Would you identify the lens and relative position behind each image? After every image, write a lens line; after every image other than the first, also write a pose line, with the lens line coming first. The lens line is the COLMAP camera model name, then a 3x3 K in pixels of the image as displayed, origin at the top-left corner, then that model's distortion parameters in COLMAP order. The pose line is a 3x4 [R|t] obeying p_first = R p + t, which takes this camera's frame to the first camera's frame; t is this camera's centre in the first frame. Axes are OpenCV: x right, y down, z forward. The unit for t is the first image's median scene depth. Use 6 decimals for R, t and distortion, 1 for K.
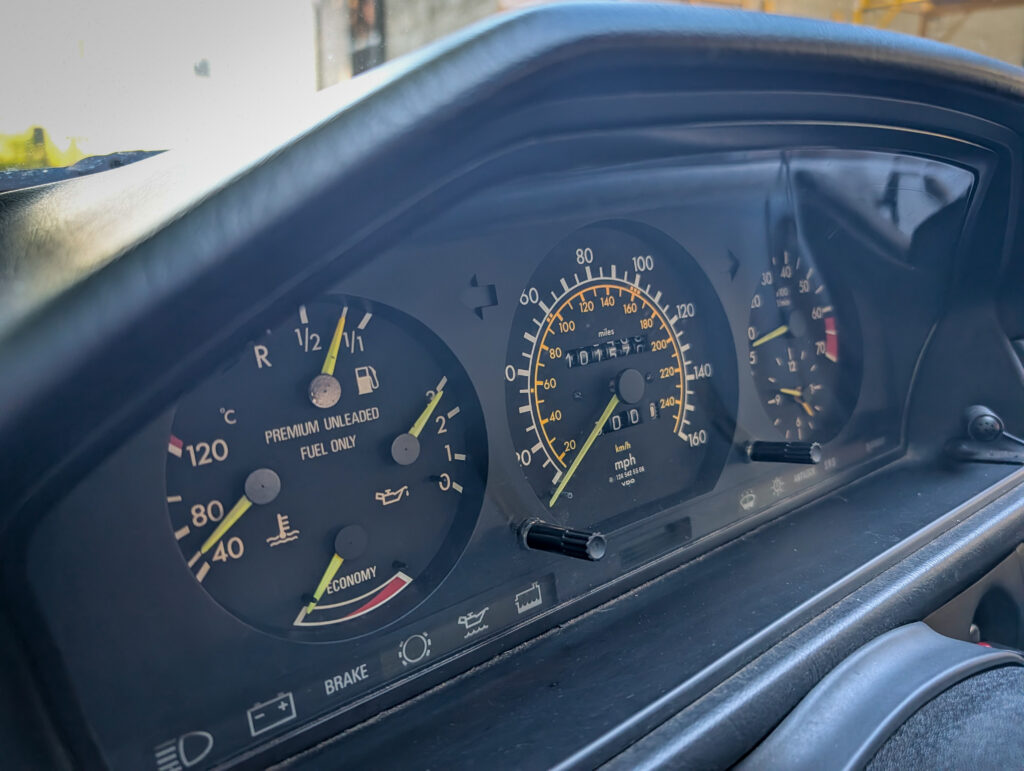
lens RADIAL K [[751.7, 0, 520.6], [0, 751.7, 414.0], [0, 0, 1]] dist [-0.000176, -0.003748]
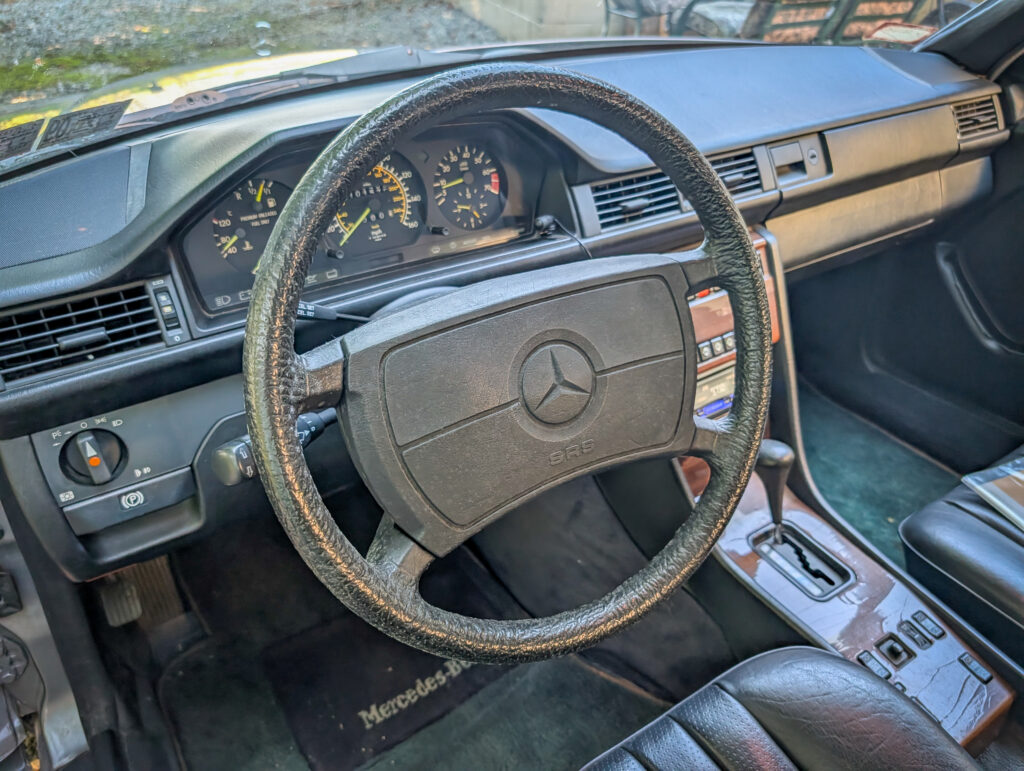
lens RADIAL K [[707.7, 0, 536.8], [0, 707.7, 380.9], [0, 0, 1]] dist [-0.003955, -0.000840]
pose [[0.997310, 0.058424, -0.044276, 0.967601], [-0.044537, 0.962652, 0.267054, -0.145948], [0.058225, -0.264363, 0.962664, -1.811775]]
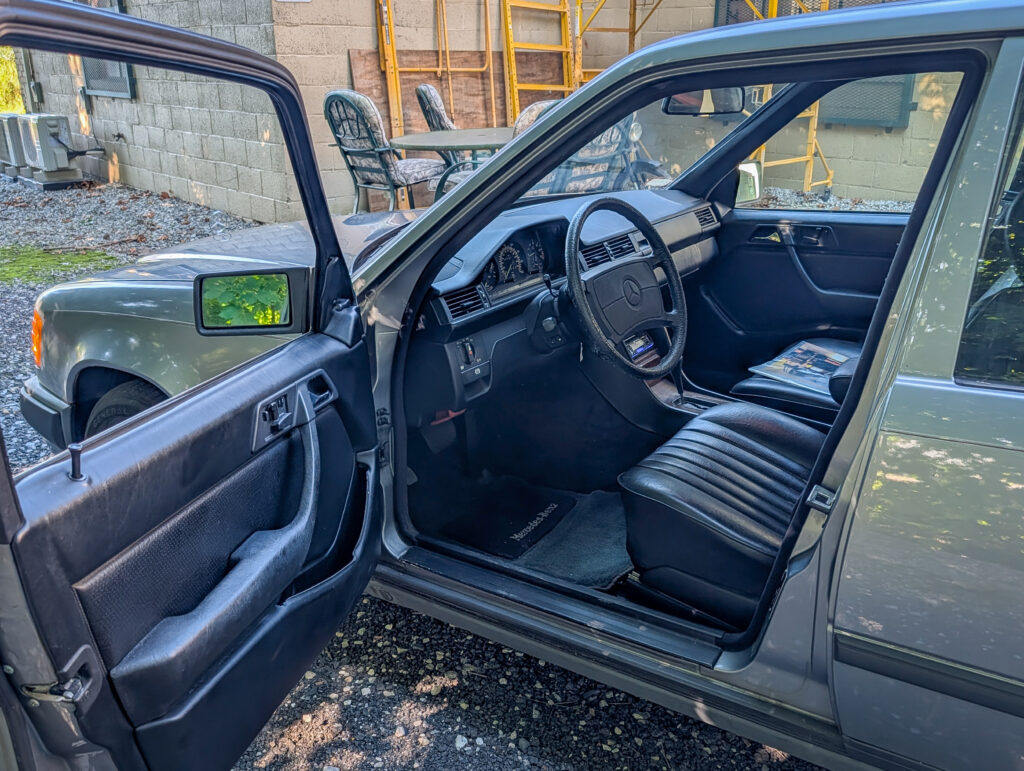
lens RADIAL K [[751.7, 0, 520.6], [0, 751.7, 414.0], [0, 0, 1]] dist [-0.000176, -0.003748]
pose [[0.957951, -0.122180, 0.259621, -1.814335], [0.100056, 0.990258, 0.096836, 0.703212], [-0.268923, -0.066788, 0.960843, -5.976766]]
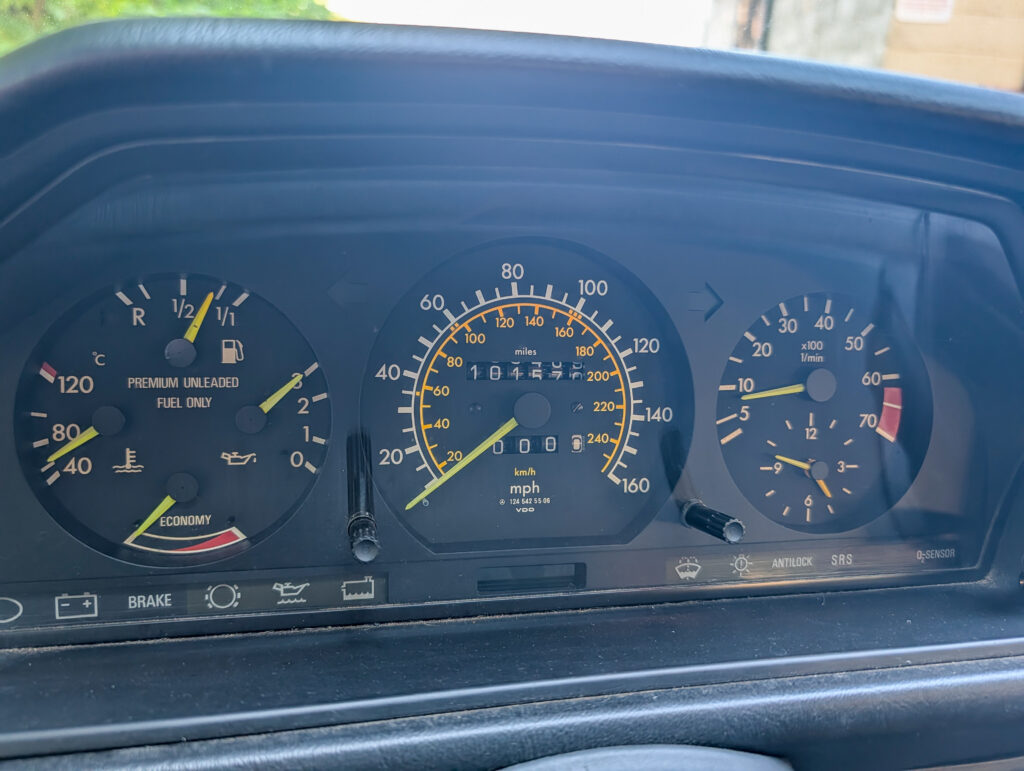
lens RADIAL K [[751.7, 0, 520.6], [0, 751.7, 414.0], [0, 0, 1]] dist [-0.000176, -0.003748]
pose [[0.893013, 0.186208, -0.409701, 0.555747], [-0.196035, 0.980426, 0.018308, -0.049662], [0.405090, 0.063967, 0.912036, 0.126207]]
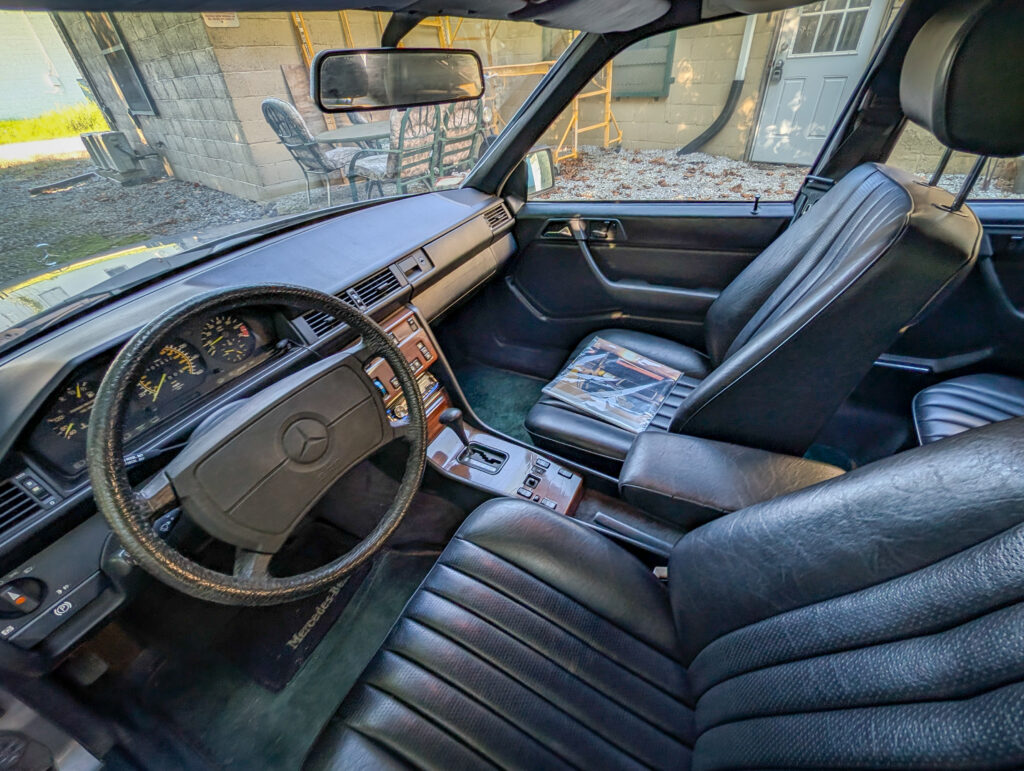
lens RADIAL K [[406.5, 0, 494.5], [0, 406.5, 385.8], [0, 0, 1]] dist [0.000247, -0.000273]
pose [[0.913079, -0.292023, 0.284623, 1.329986], [0.193998, 0.925003, 0.326703, -0.403450], [-0.358681, -0.243089, 0.901252, -2.150864]]
